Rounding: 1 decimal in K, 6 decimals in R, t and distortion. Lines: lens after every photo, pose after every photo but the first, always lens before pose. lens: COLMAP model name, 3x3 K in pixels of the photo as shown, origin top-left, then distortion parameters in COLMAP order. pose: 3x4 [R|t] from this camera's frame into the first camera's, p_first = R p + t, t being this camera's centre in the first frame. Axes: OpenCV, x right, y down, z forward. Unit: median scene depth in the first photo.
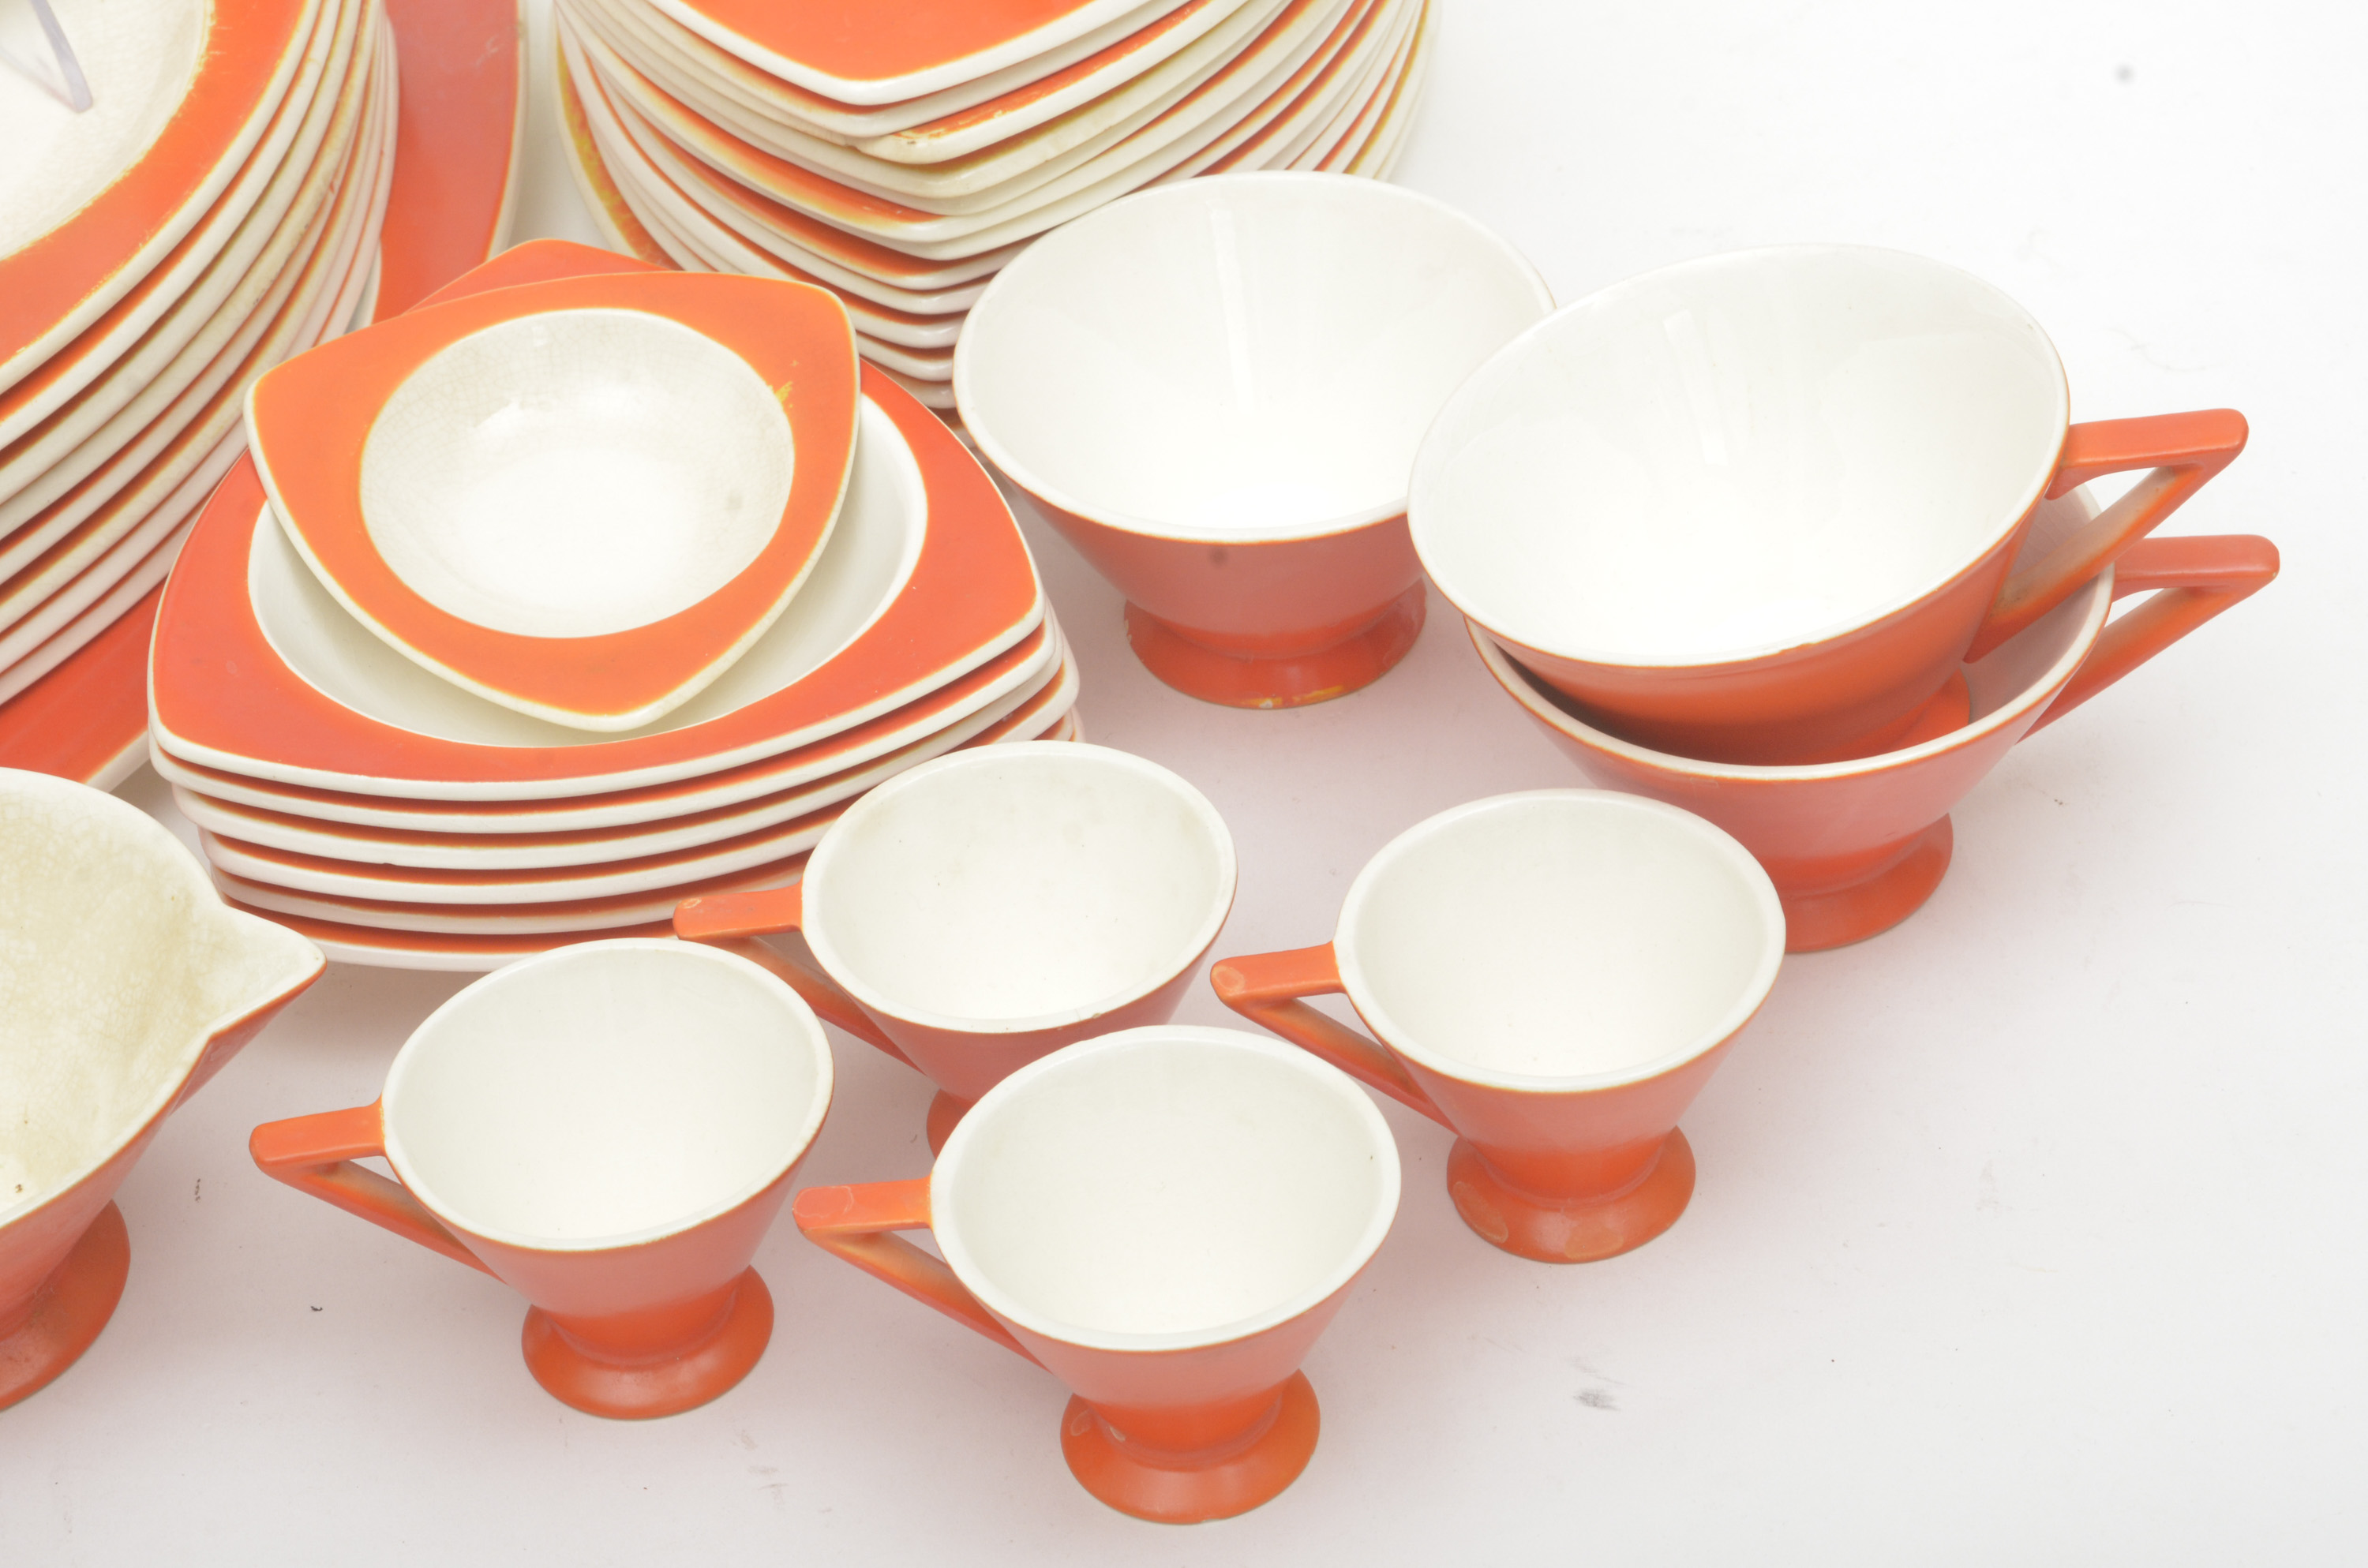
lens RADIAL K [[6685.2, 0, 1184.0], [0, 6685.2, 784.0], [0, 0, 1]] dist [0.194753, 1.174299]
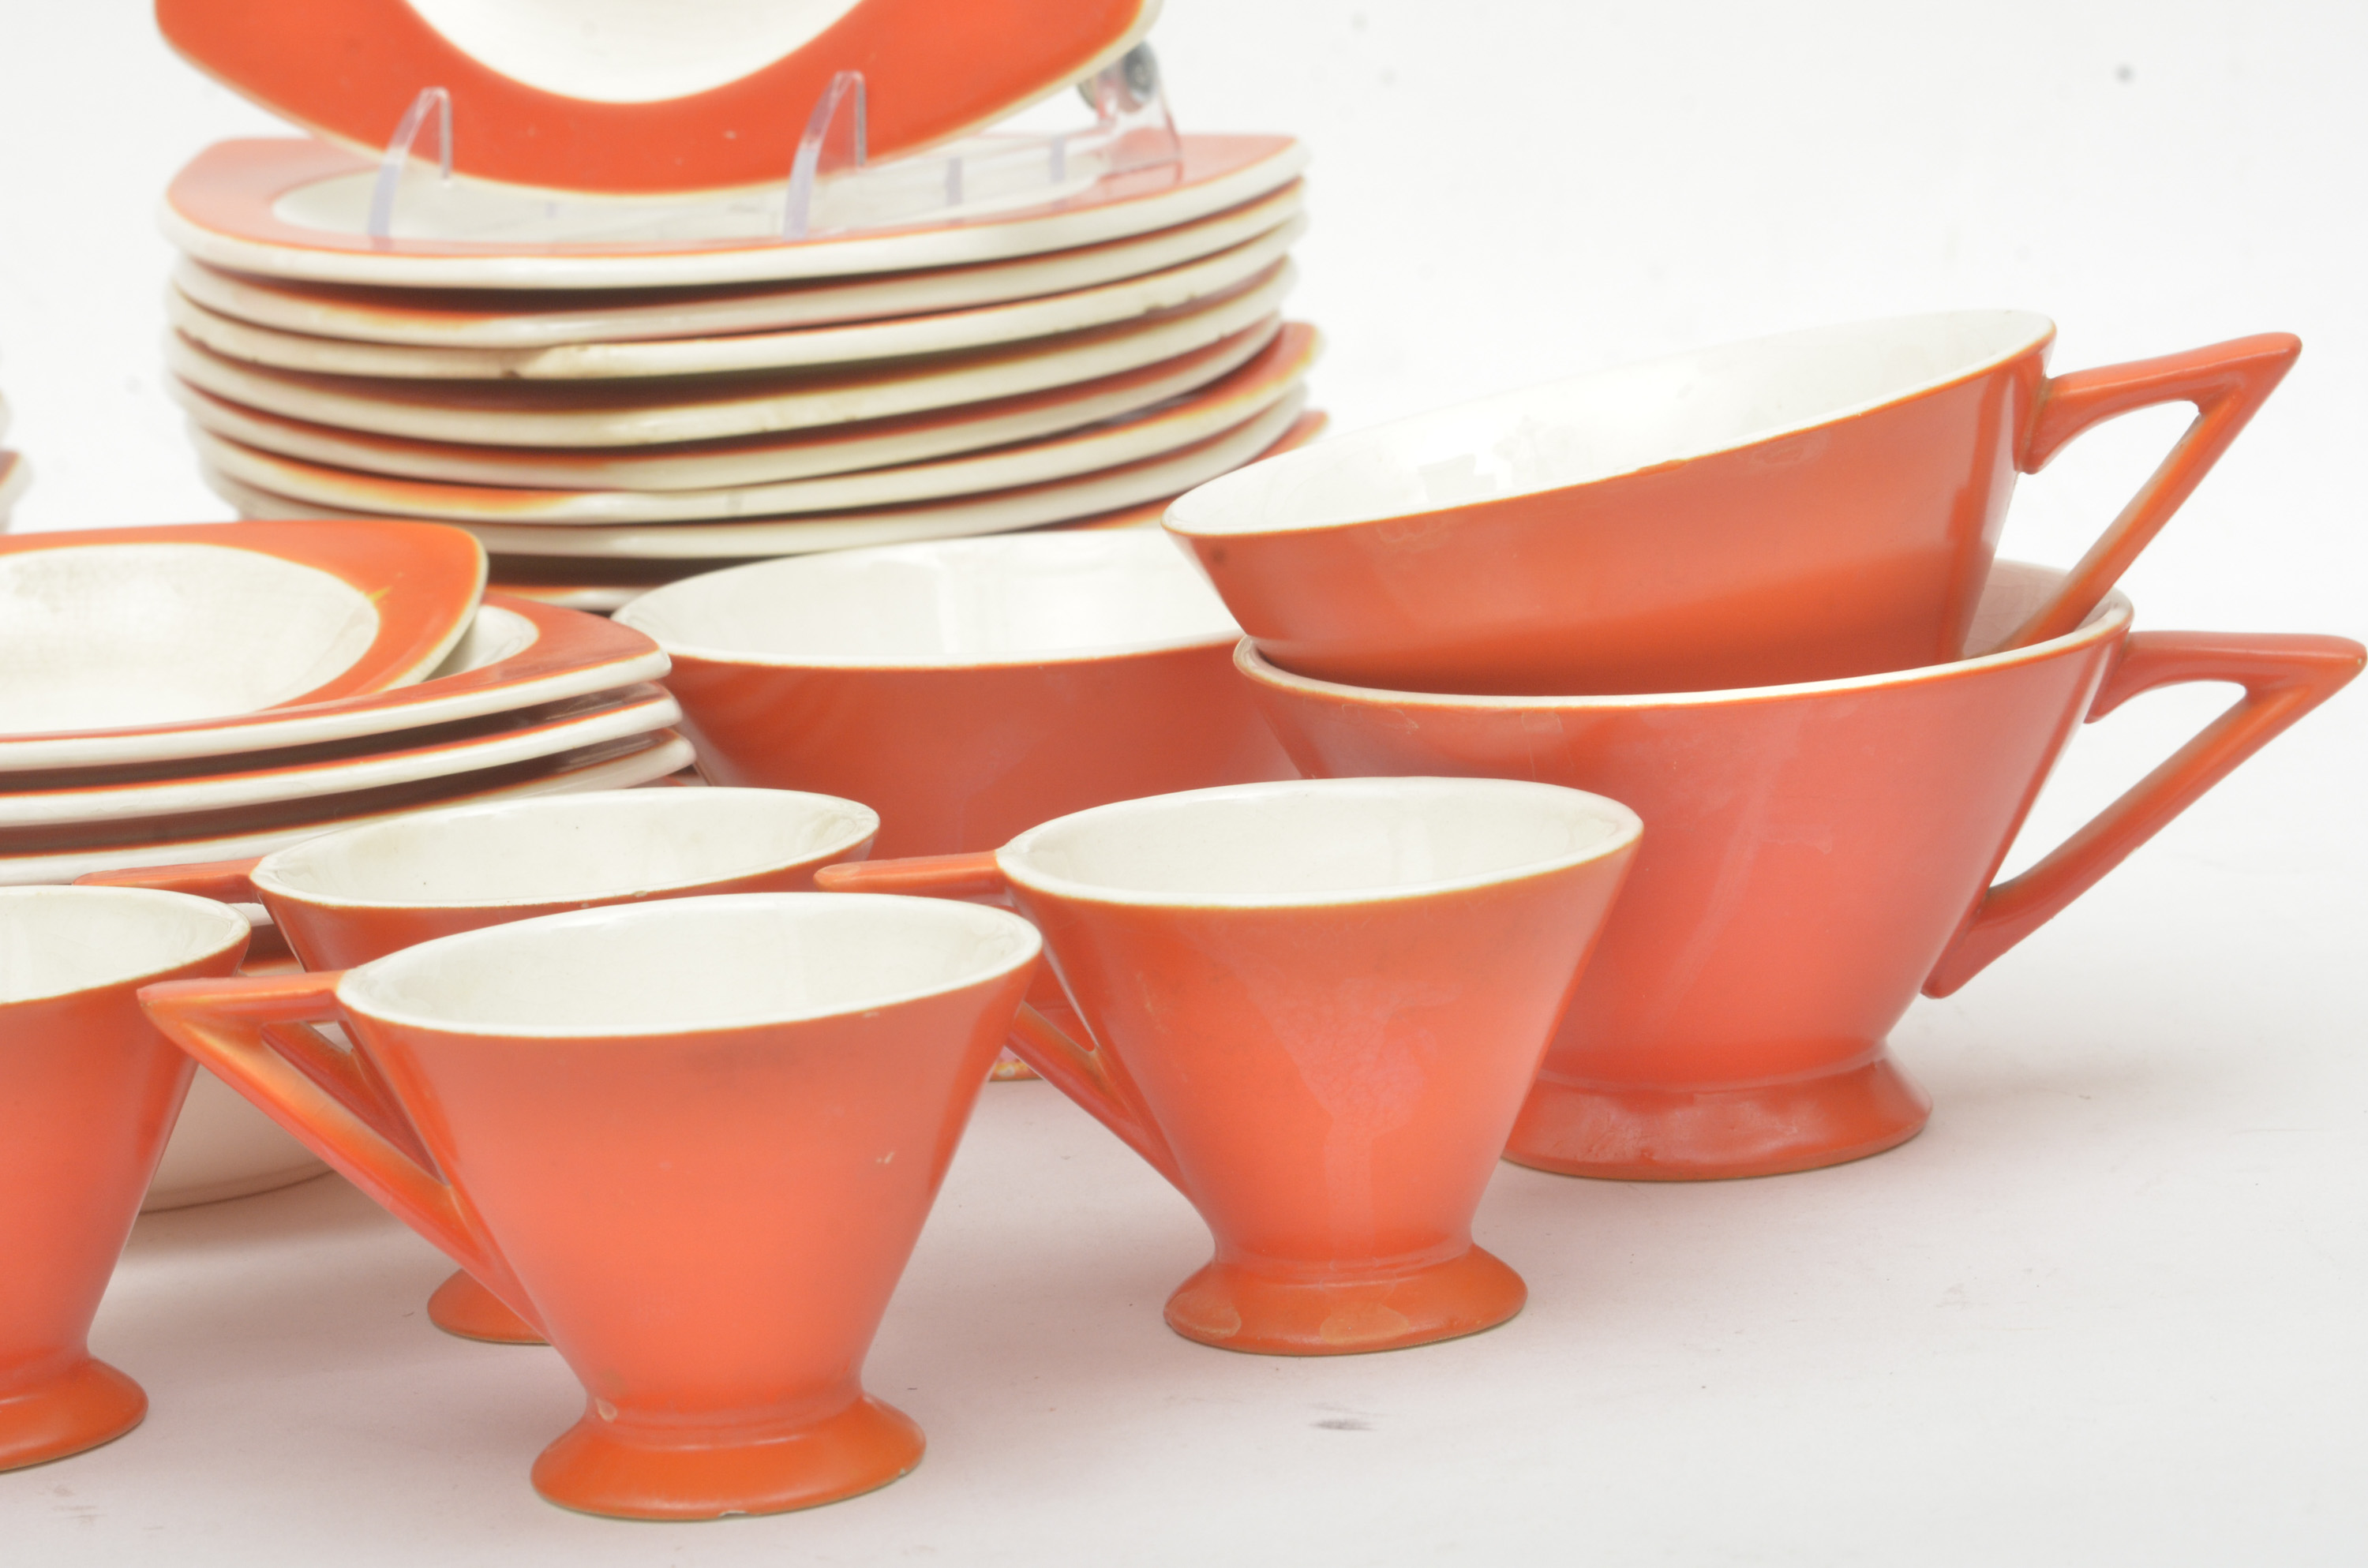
lens RADIAL K [[6685.2, 0, 1184.0], [0, 6685.2, 784.0], [0, 0, 1]] dist [0.194753, 1.174299]
pose [[0.998165, 0.025590, -0.054886, 0.072721], [-0.049495, 0.866957, -0.495919, 0.329667], [0.034894, 0.497725, 0.866633, 0.358832]]
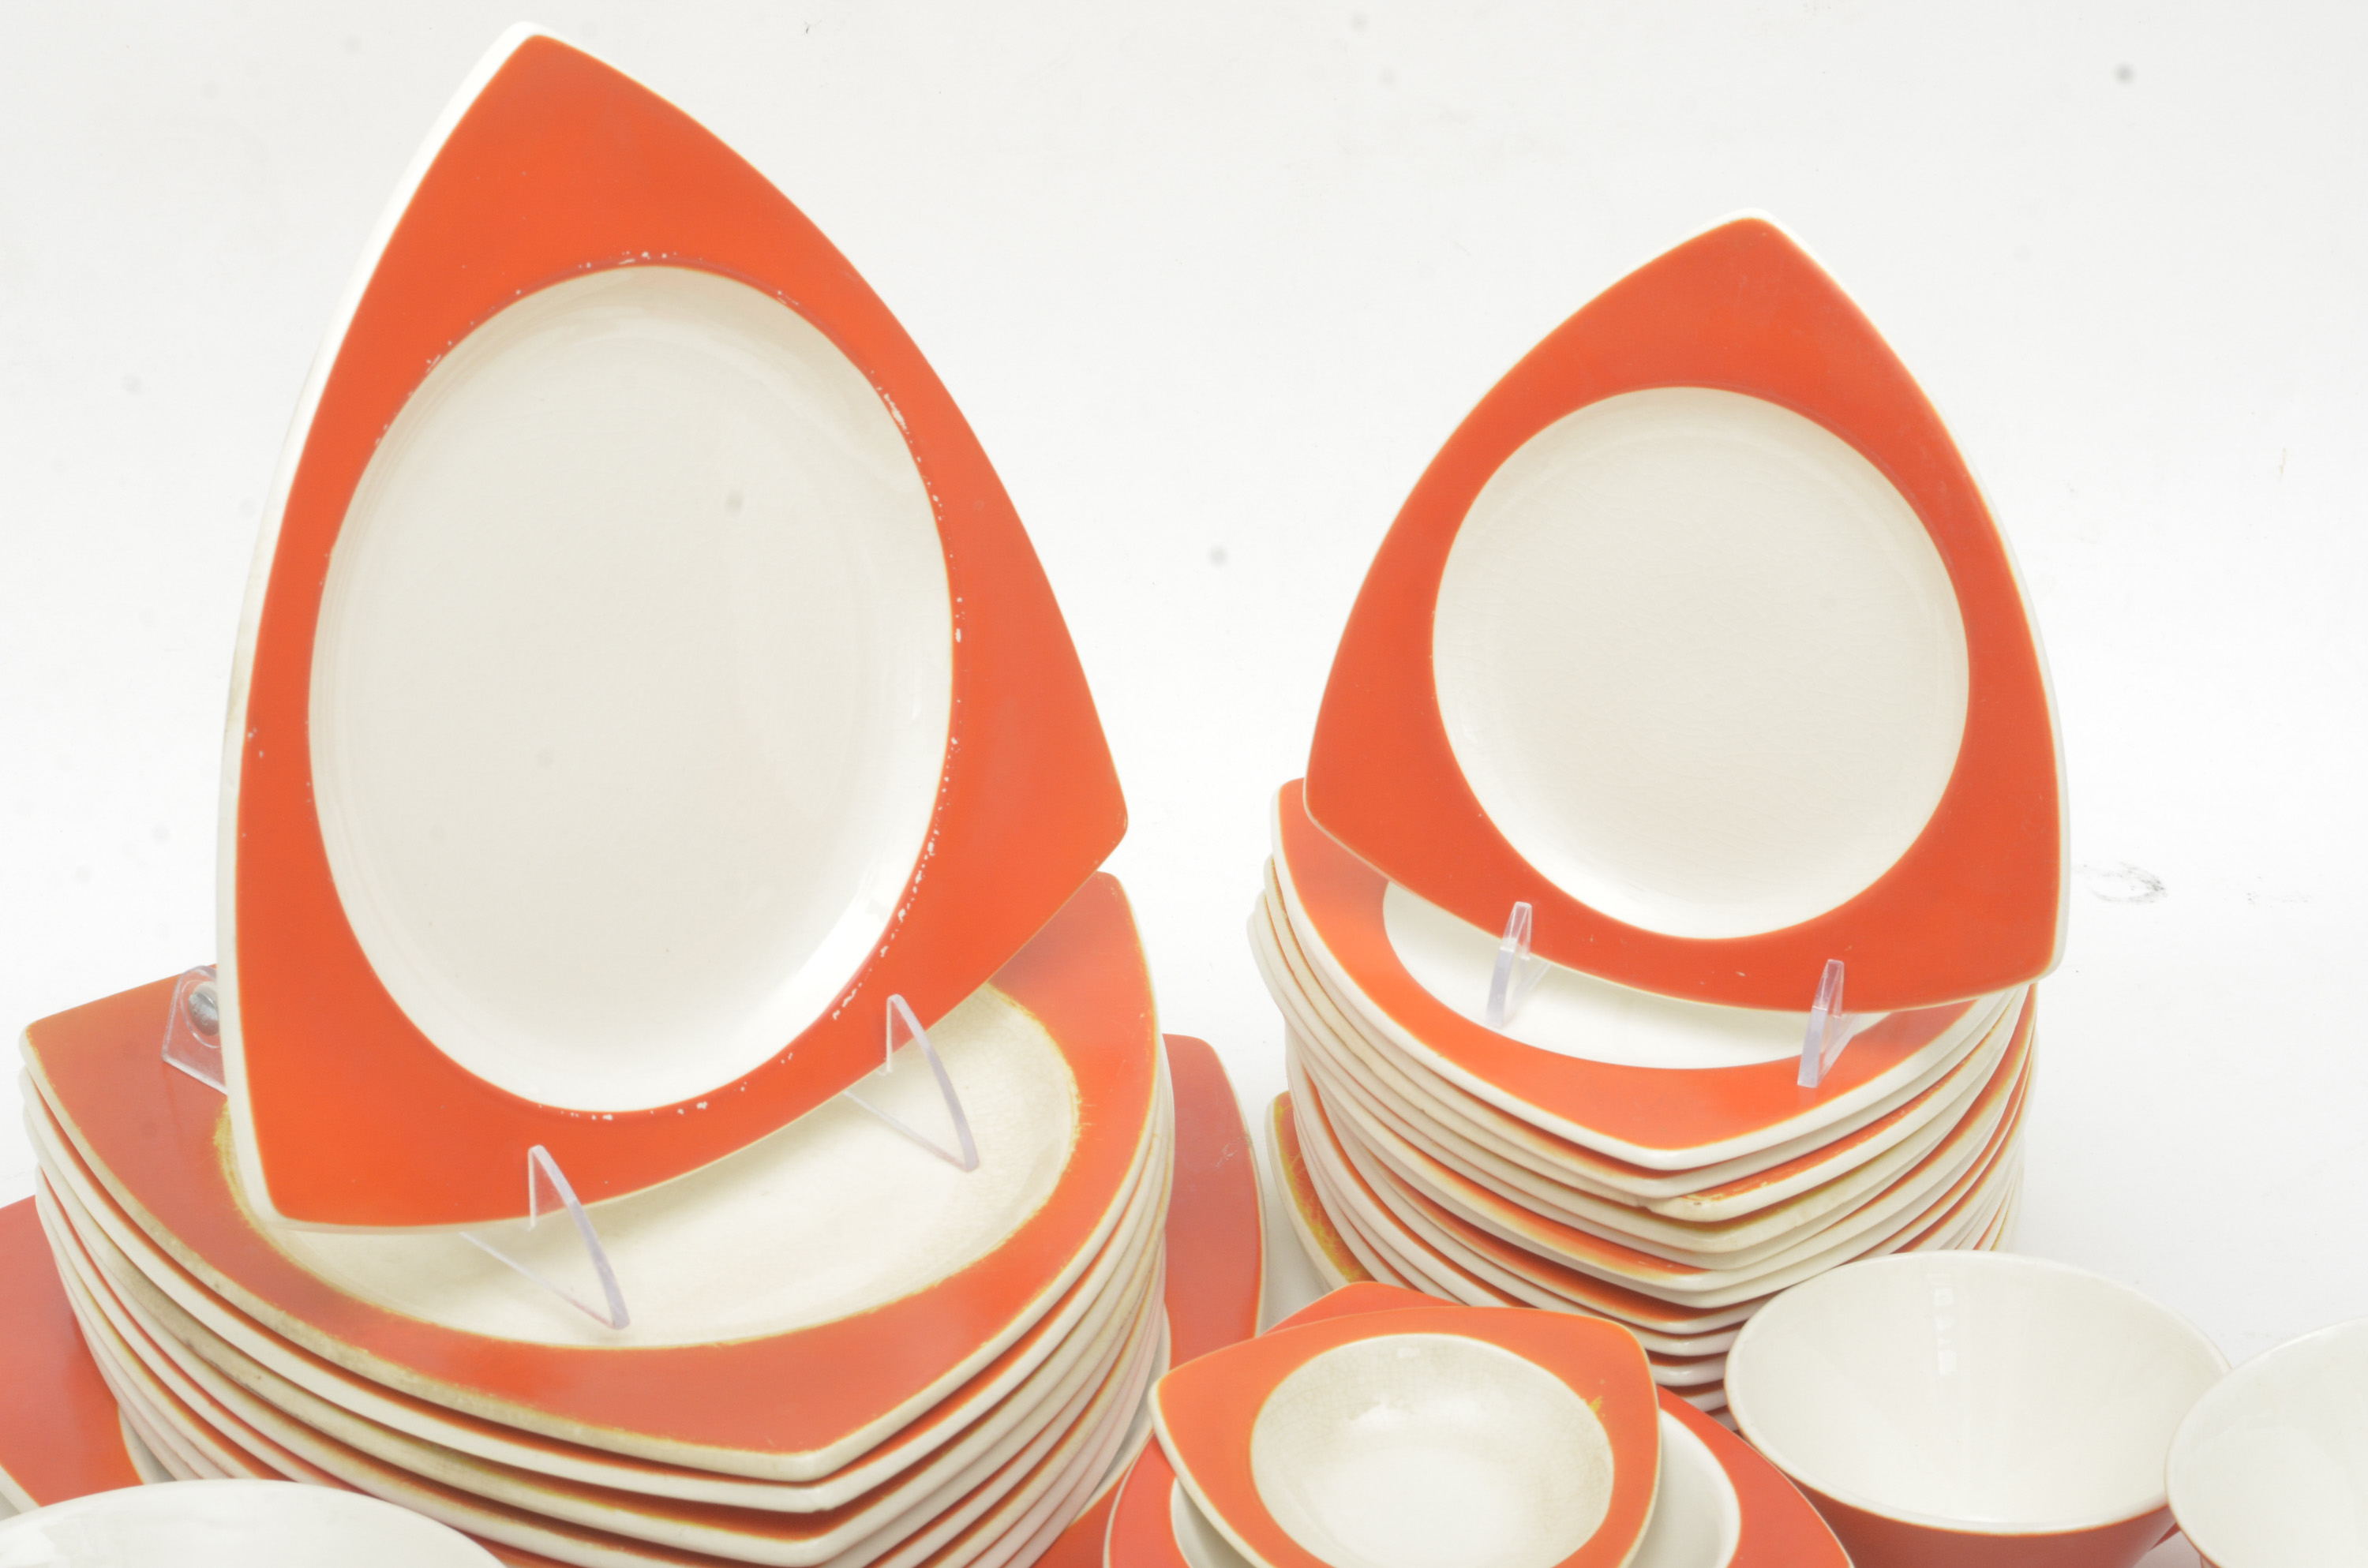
lens RADIAL K [[6685.2, 0, 1184.0], [0, 6685.2, 784.0], [0, 0, 1]] dist [0.194753, 1.174299]
pose [[0.997691, 0.037830, 0.056412, -0.204522], [-0.024590, 0.975374, -0.219182, 0.097257], [-0.063315, 0.217288, 0.974052, -0.183697]]
